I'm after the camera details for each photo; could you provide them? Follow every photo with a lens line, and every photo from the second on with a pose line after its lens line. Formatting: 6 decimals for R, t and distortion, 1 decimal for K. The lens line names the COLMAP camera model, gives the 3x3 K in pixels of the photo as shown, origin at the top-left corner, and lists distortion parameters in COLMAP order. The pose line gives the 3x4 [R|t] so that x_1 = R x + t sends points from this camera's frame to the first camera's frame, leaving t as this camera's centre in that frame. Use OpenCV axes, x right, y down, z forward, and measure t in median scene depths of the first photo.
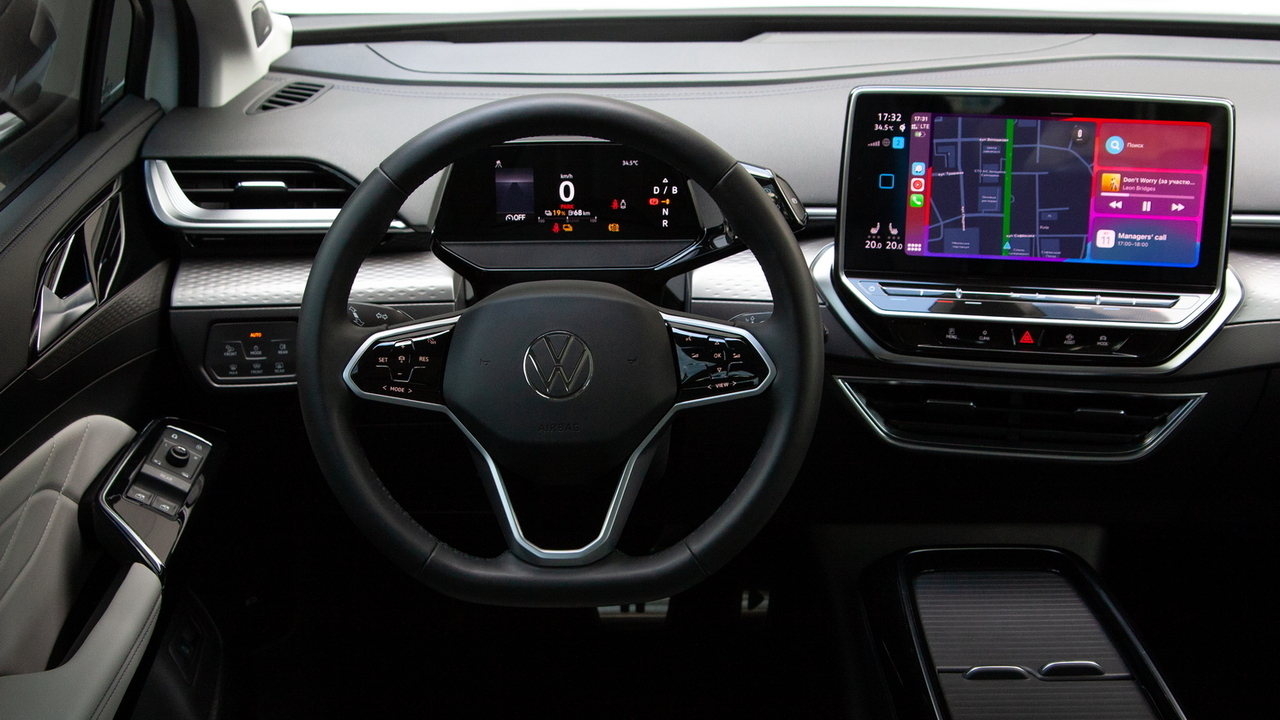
lens RADIAL K [[1788.1, 0, 640.0], [0, 1788.1, 360.0], [0, 0, 1]] dist [-0.139855, 0.002179]
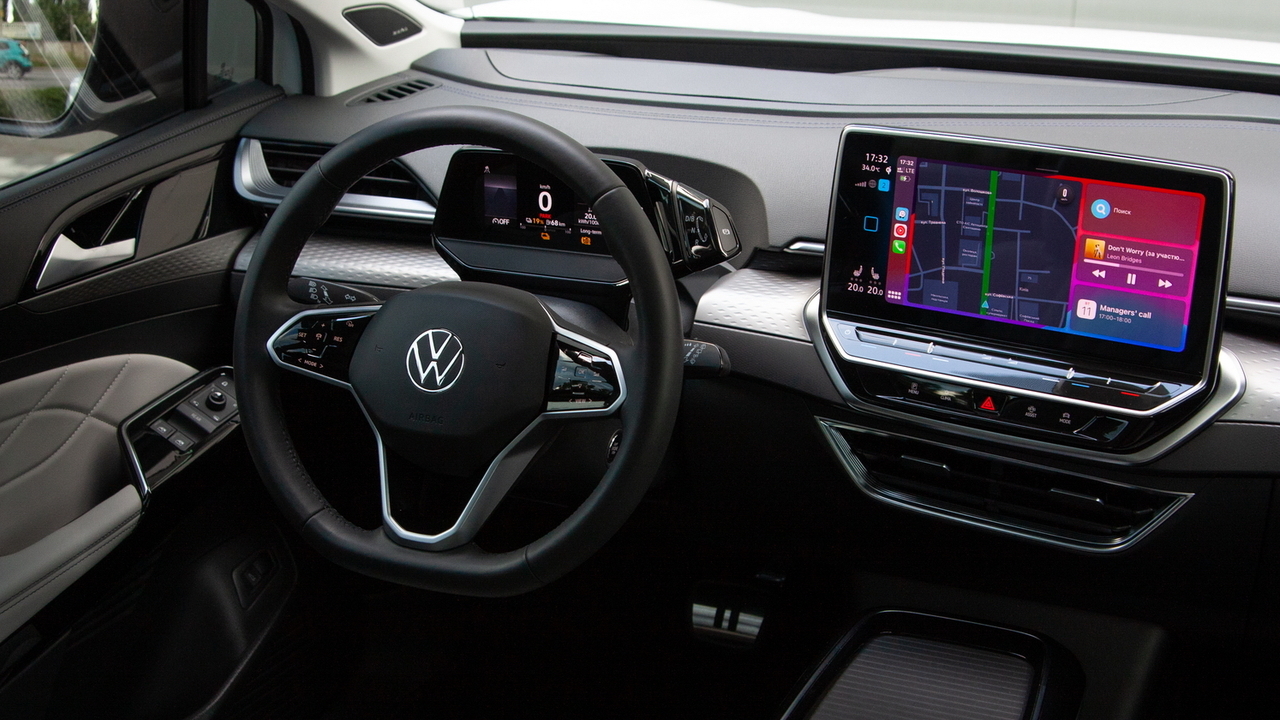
lens RADIAL K [[1765.6, 0, 640.0], [0, 1765.6, 360.0], [0, 0, 1]] dist [-0.115499, -0.006584]
pose [[0.913714, 0.131256, -0.384575, 0.406130], [-0.132752, 0.990887, 0.022784, -0.032363], [0.384061, 0.030235, 0.922813, 0.069748]]
